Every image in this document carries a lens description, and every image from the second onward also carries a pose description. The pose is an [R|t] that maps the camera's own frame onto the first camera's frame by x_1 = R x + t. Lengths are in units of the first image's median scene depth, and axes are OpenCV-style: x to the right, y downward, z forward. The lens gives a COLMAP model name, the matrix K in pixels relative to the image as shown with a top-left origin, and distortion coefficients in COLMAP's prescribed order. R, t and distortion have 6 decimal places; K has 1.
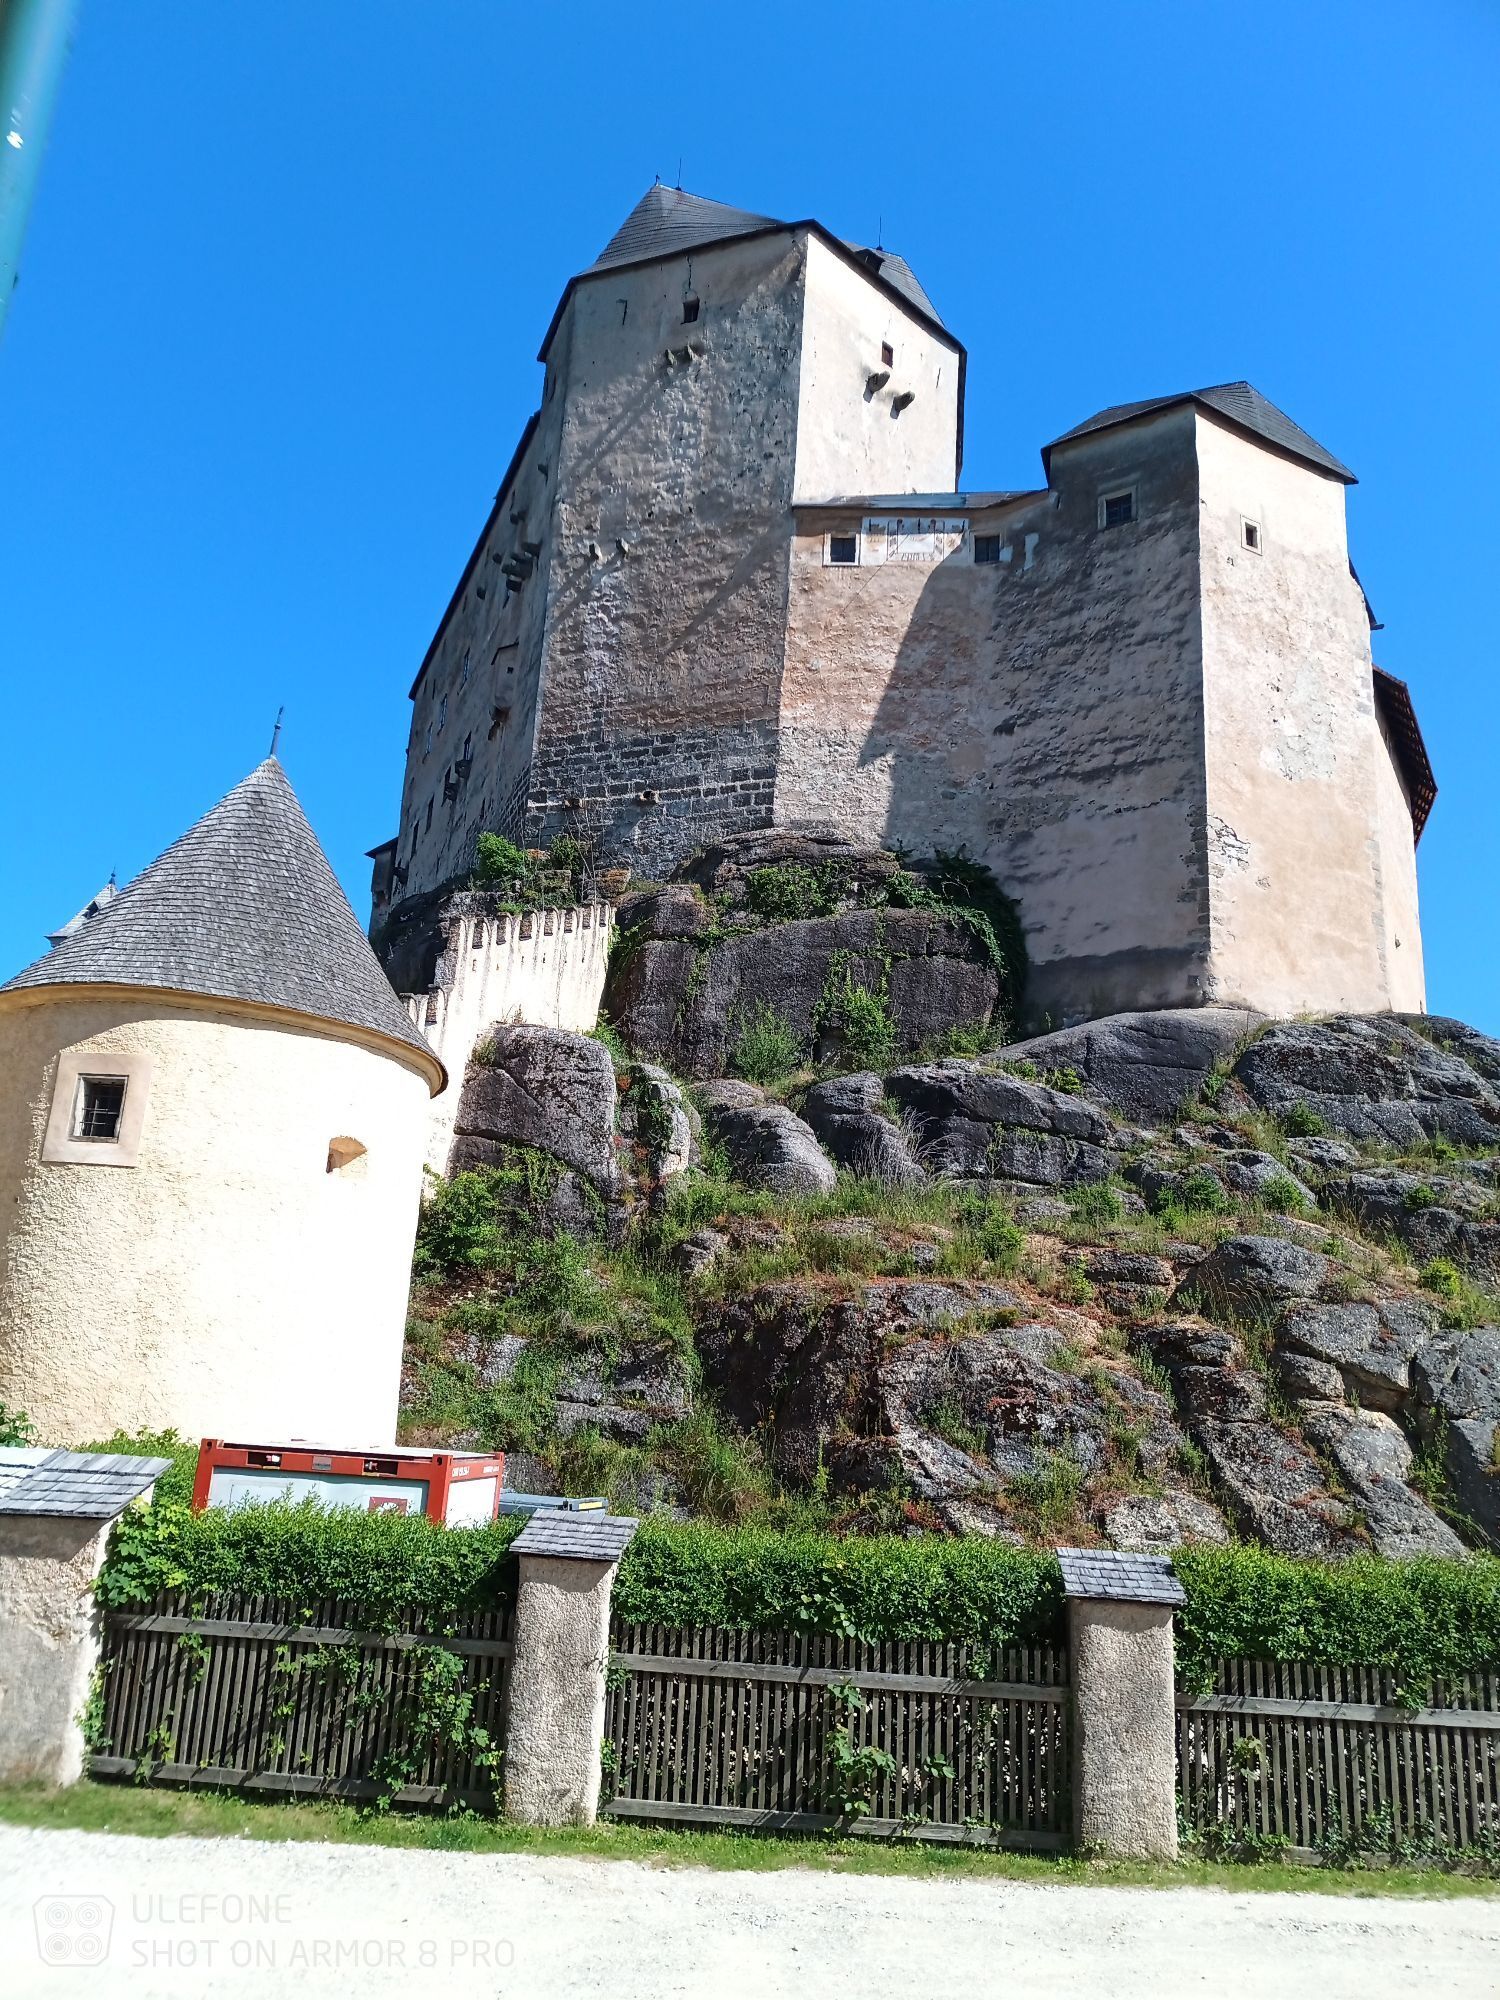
lens RADIAL K [[1540.0, 0, 750.0], [0, 1540.0, 1000.0], [0, 0, 1]] dist [0.002433, 0.000120]
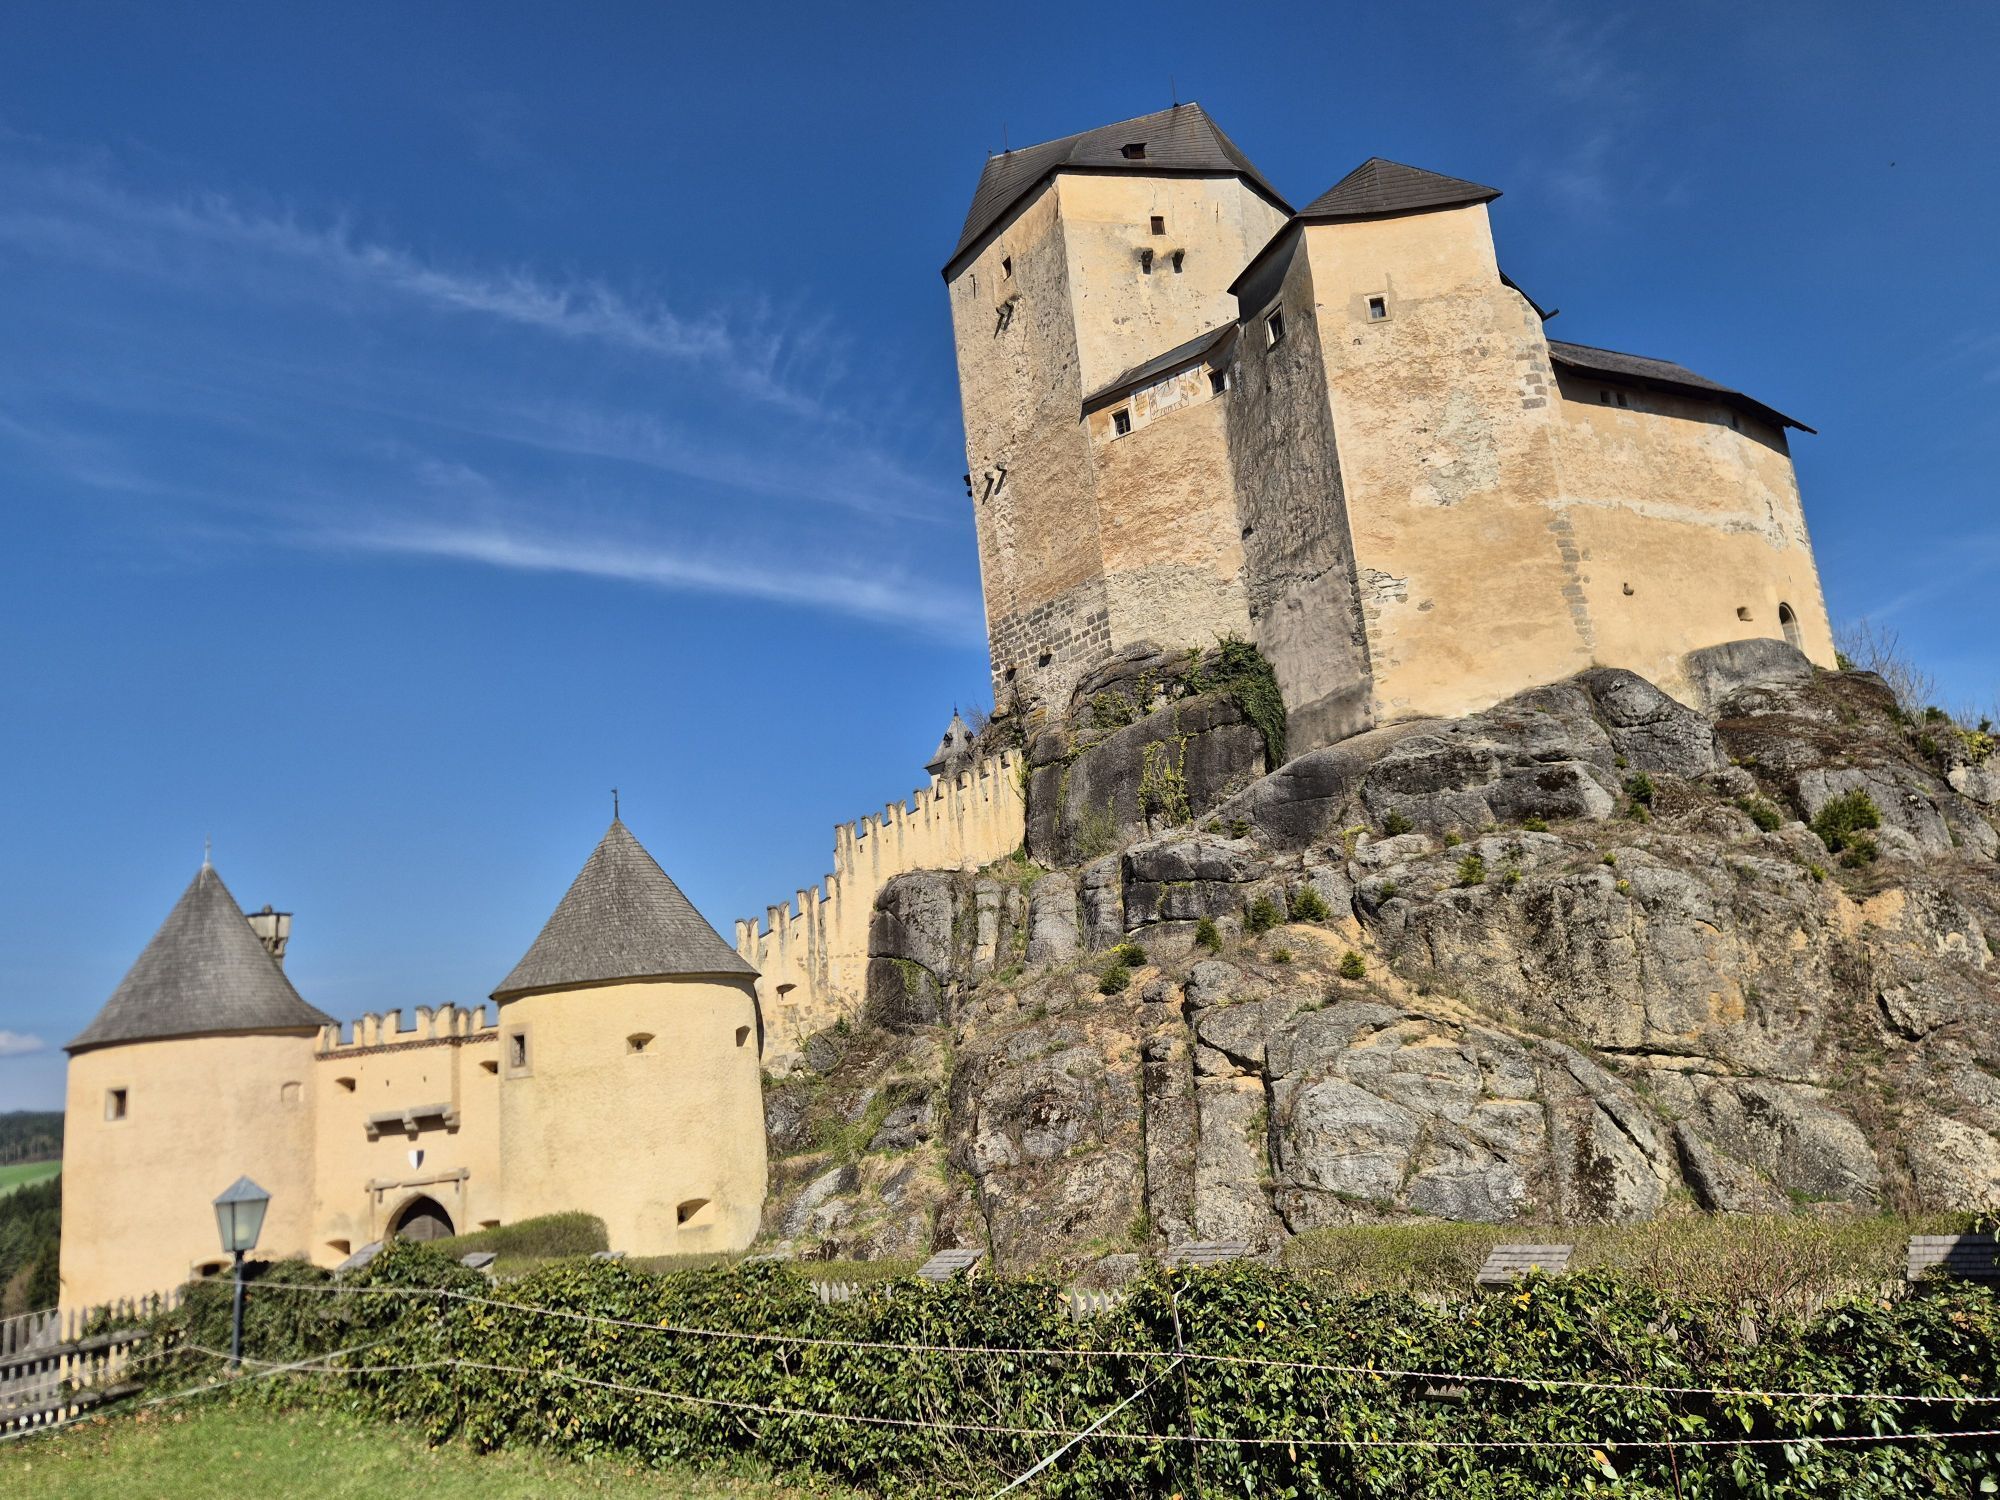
lens RADIAL K [[1430.9, 0, 1000.0], [0, 1430.9, 750.0], [0, 0, 1]] dist [0.068559, -0.006233]
pose [[0.824190, -0.257499, -0.504387, 0.541836], [0.291587, 0.956471, -0.011830, -0.046886], [0.485478, -0.137322, 0.863397, -0.139875]]
